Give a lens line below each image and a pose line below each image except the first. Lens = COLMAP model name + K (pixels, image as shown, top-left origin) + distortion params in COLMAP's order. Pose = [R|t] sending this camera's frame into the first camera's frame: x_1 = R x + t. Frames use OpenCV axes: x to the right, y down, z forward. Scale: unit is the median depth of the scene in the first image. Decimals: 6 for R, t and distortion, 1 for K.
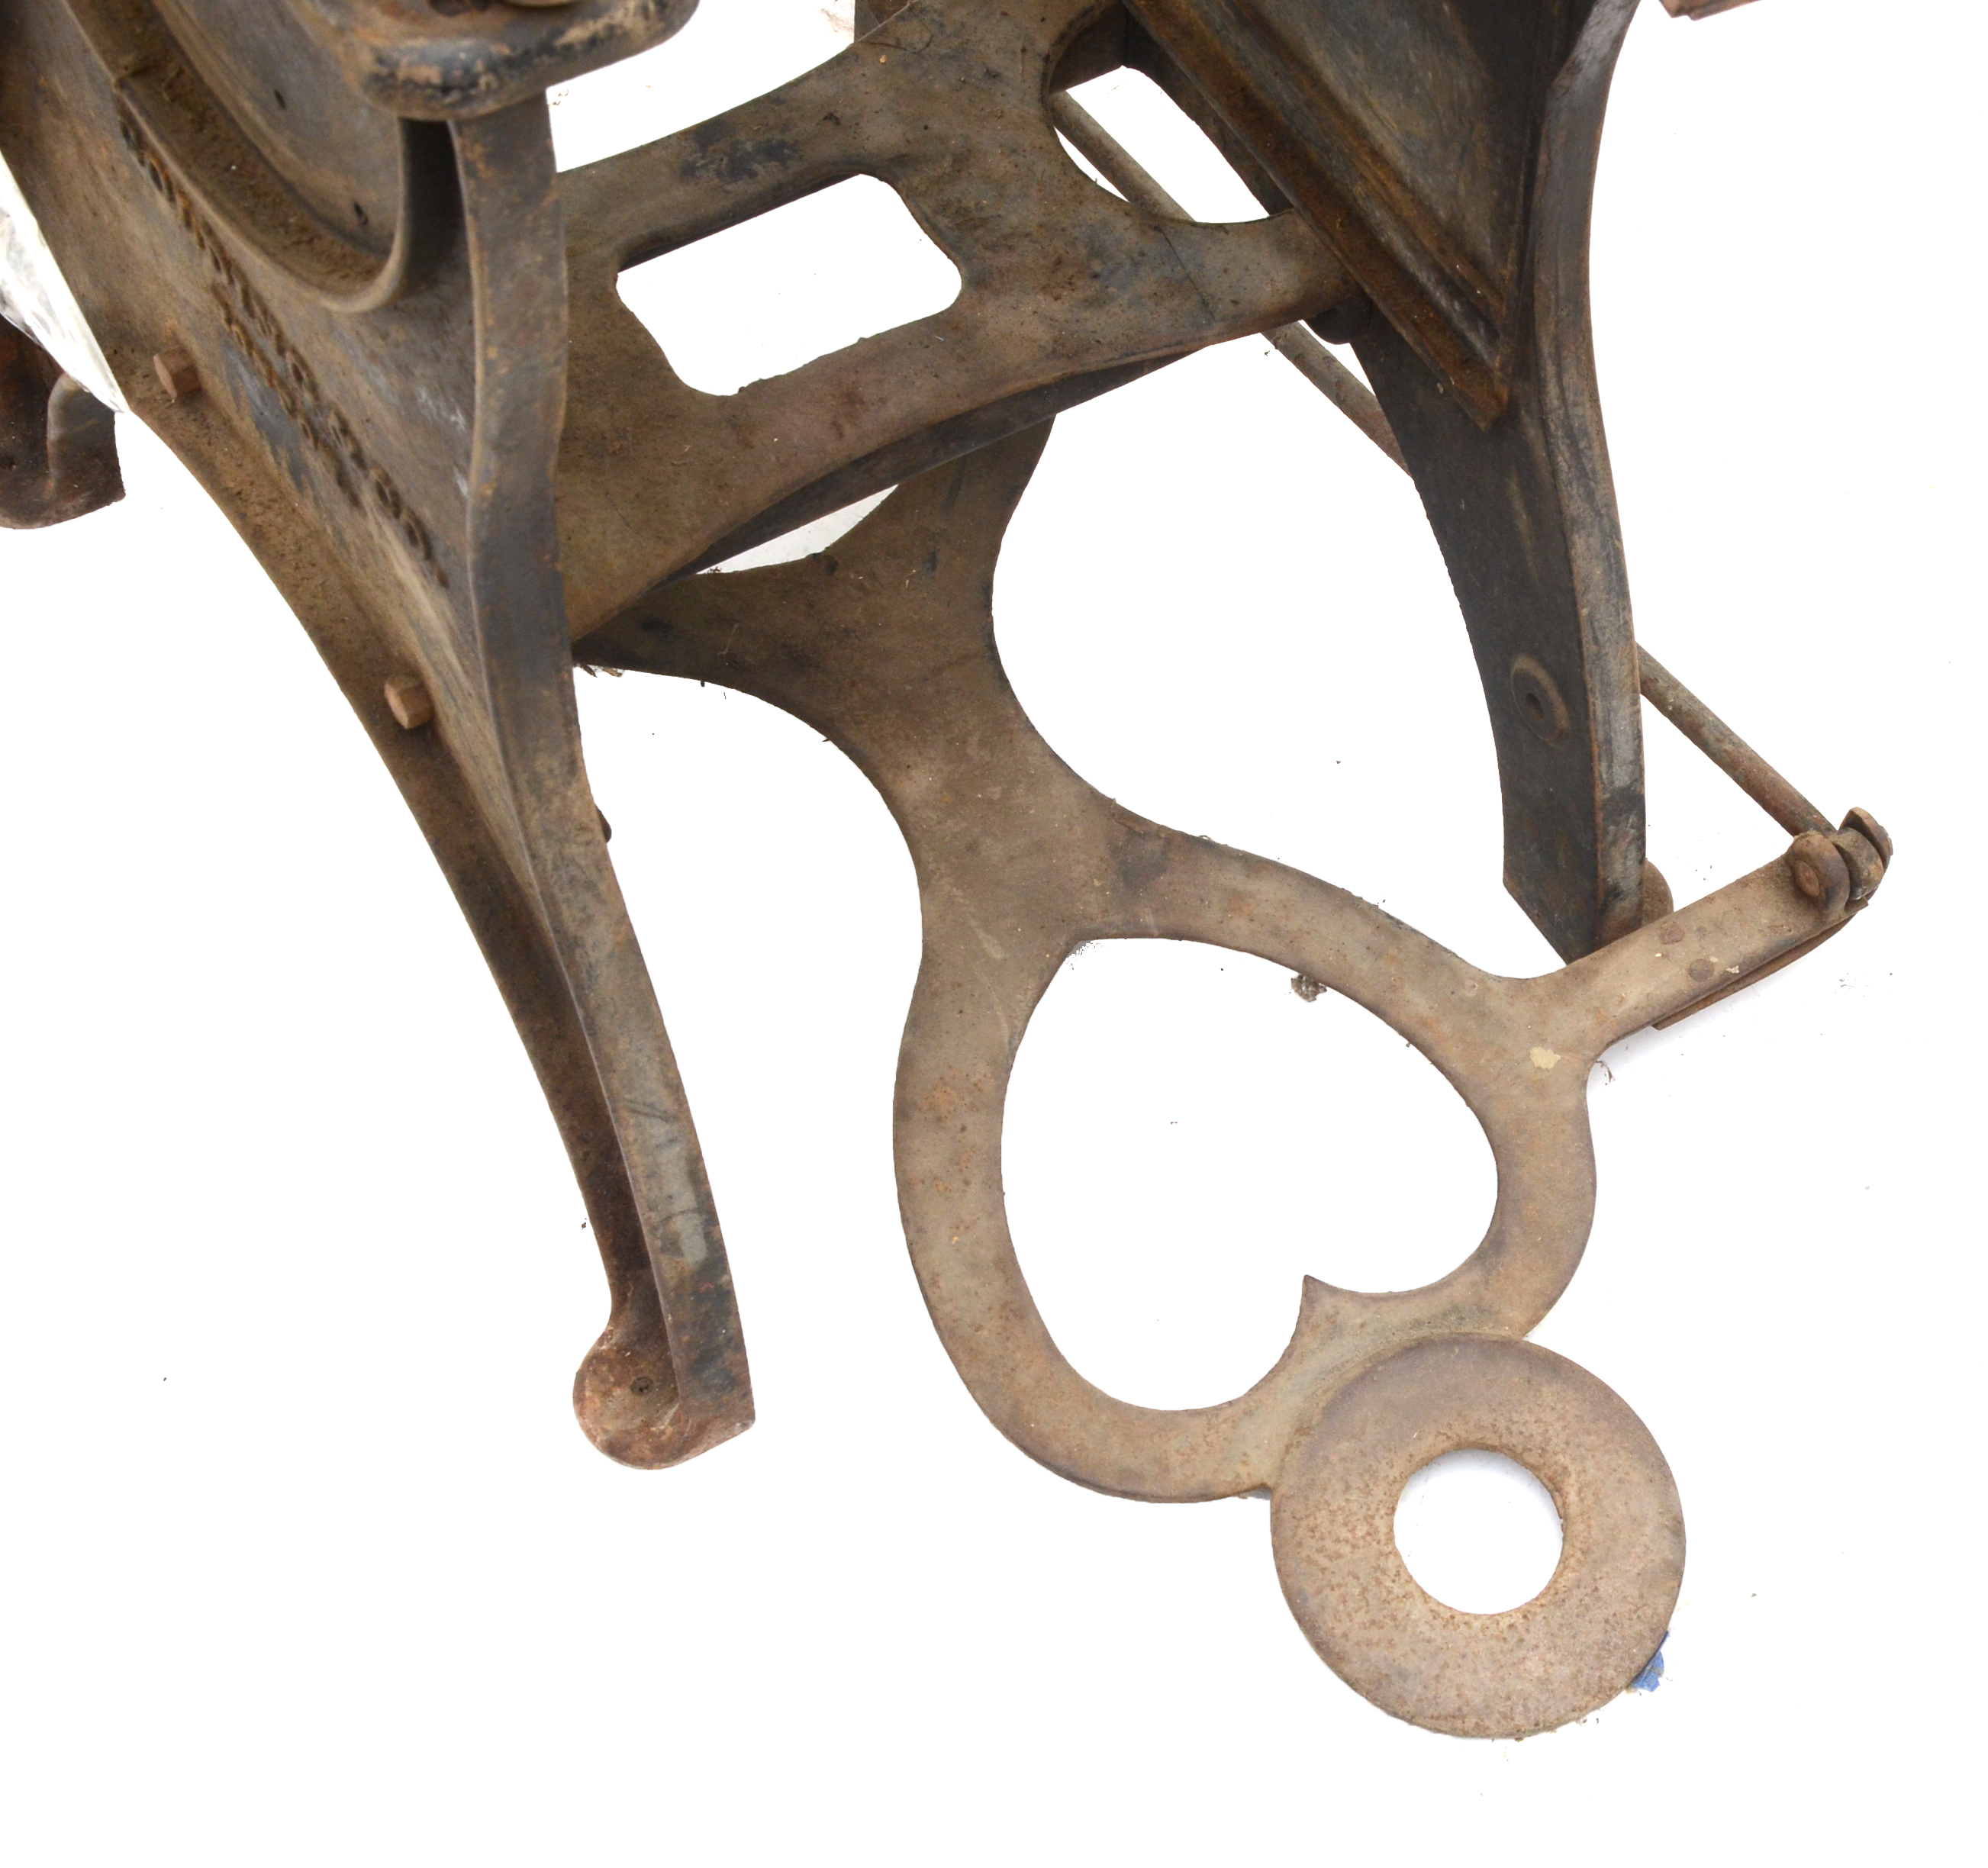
lens RADIAL K [[5105.5, 0, 1443.0], [0, 5105.5, 940.3], [0, 0, 1]] dist [0.294822, 0.490296]
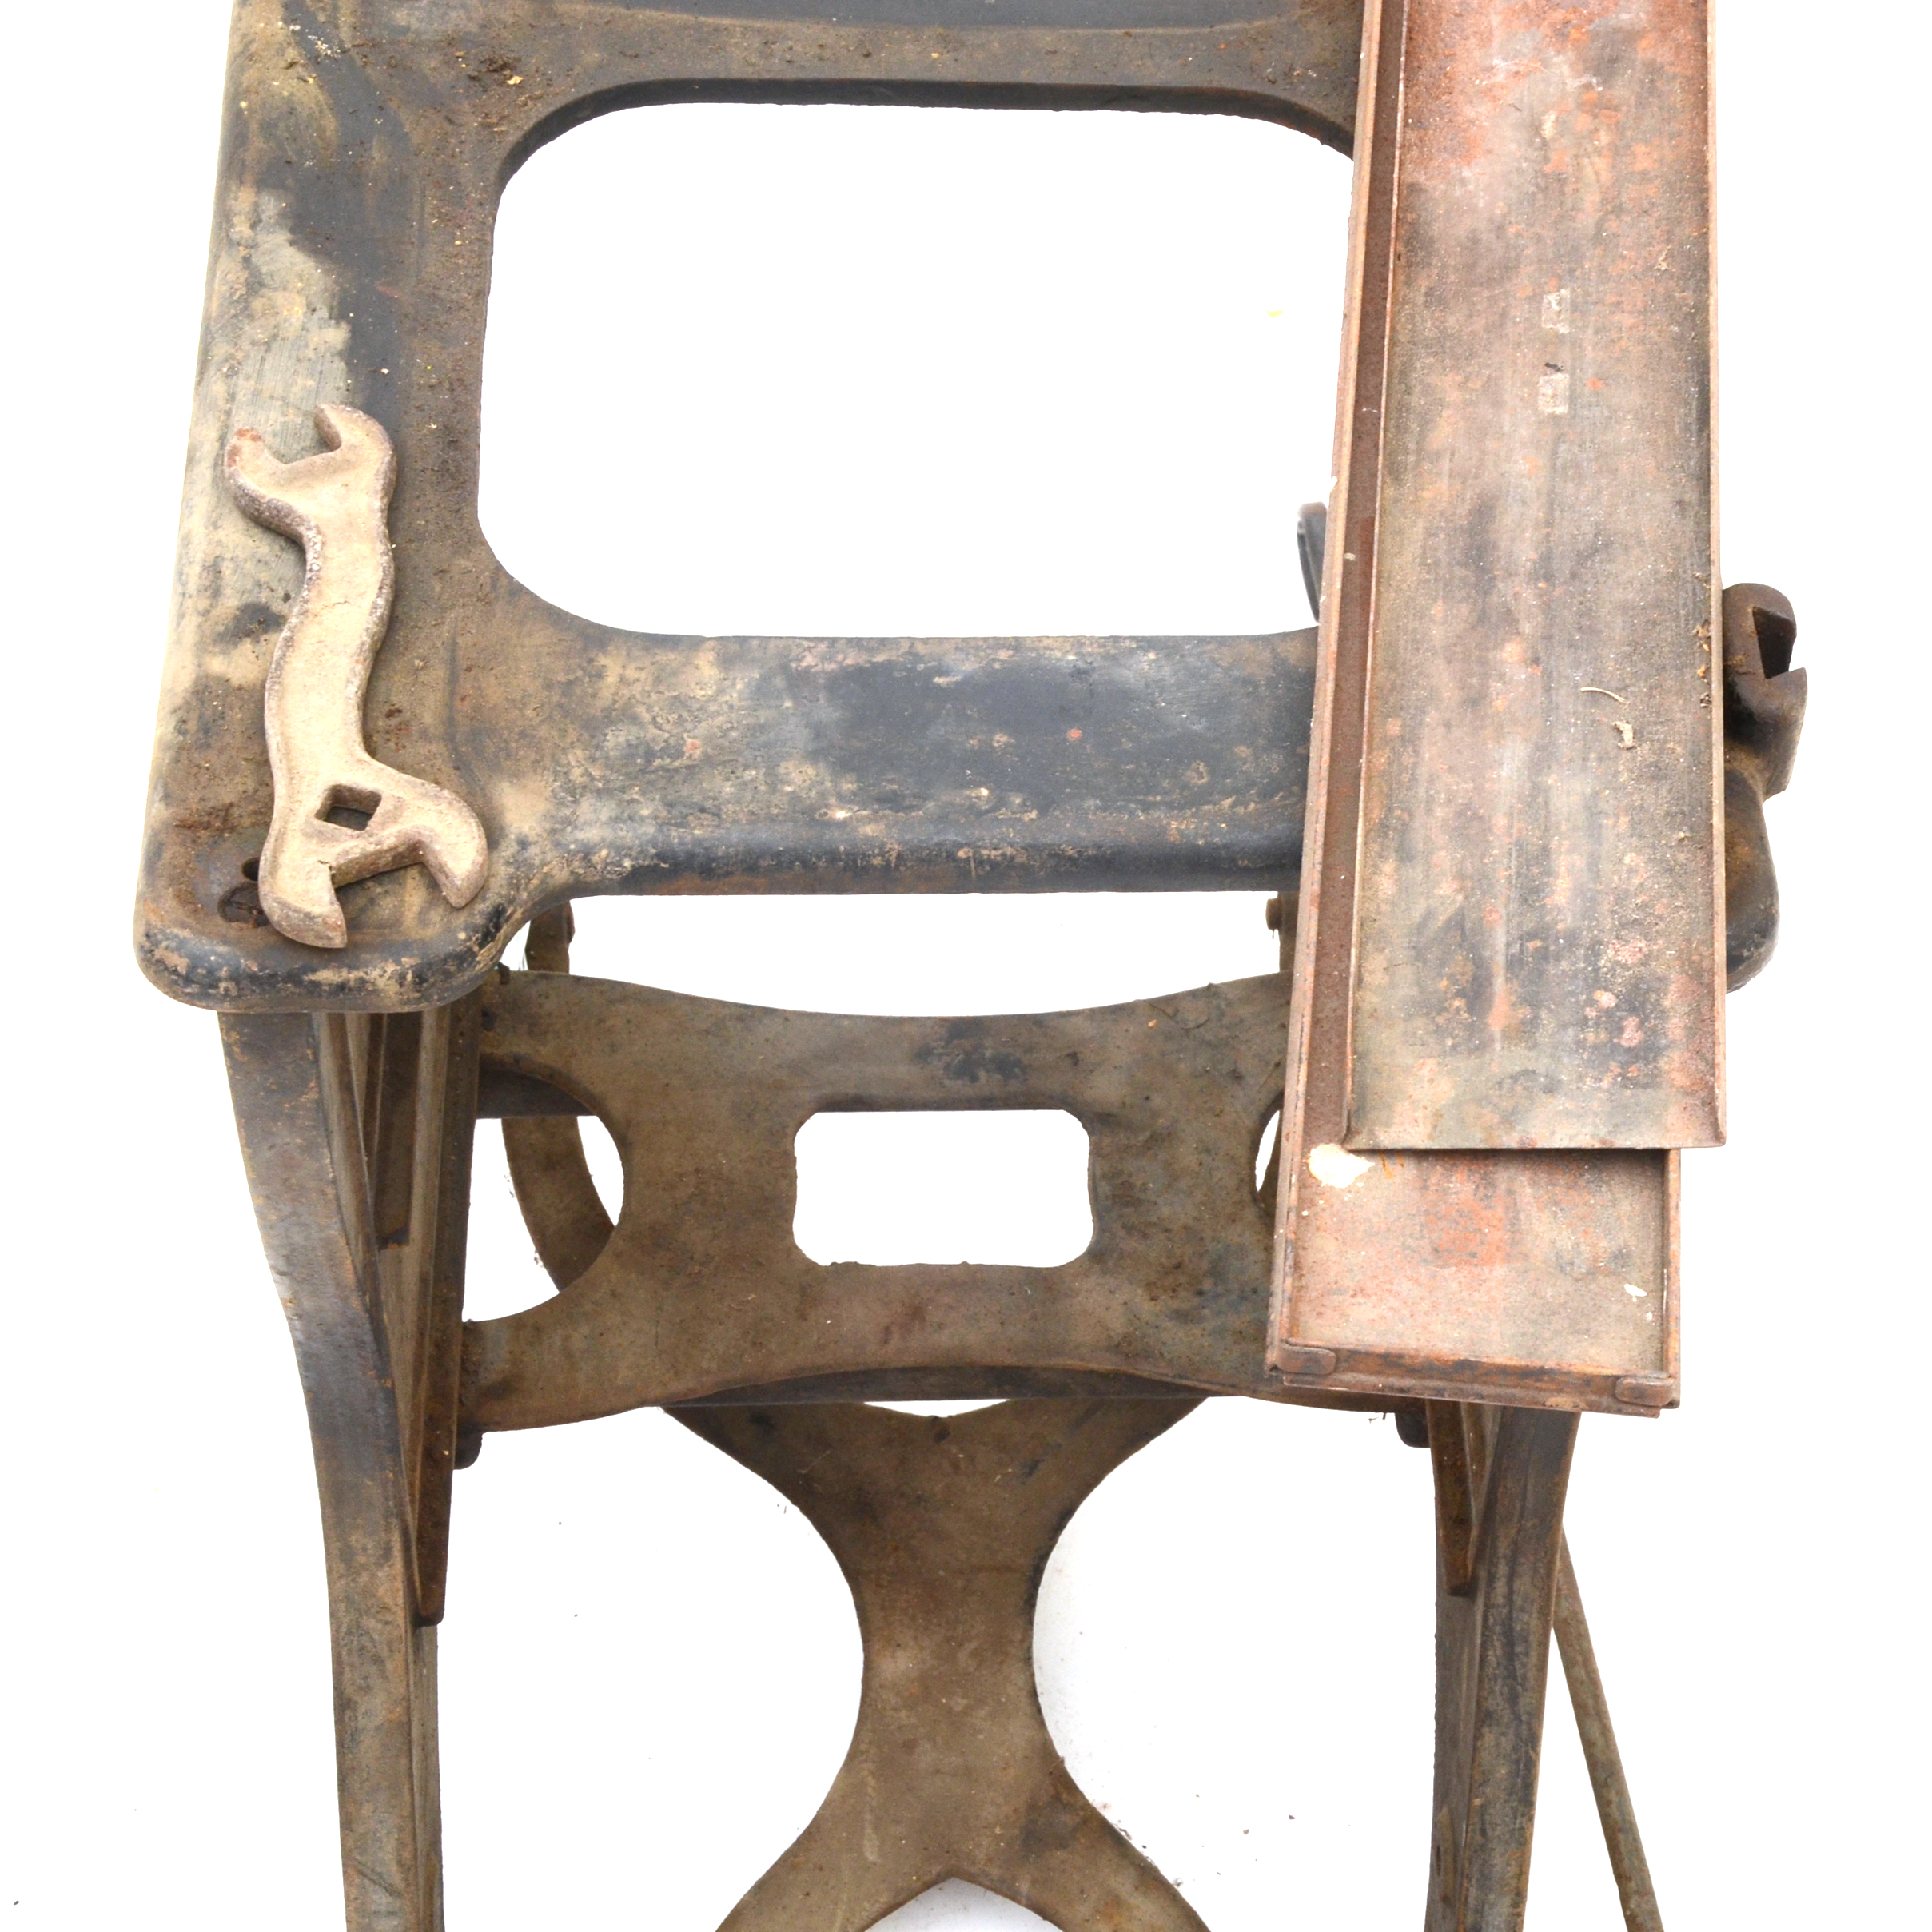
lens RADIAL K [[4603.3, 0, 1352.2], [0, 4603.3, 967.0], [0, 0, 1]] dist [0.126419, 0.637948]
pose [[0.869726, 0.378499, -0.316725, 0.229915], [-0.412146, 0.910044, -0.044216, -0.162485], [0.271498, 0.168993, 0.947486, 0.122151]]
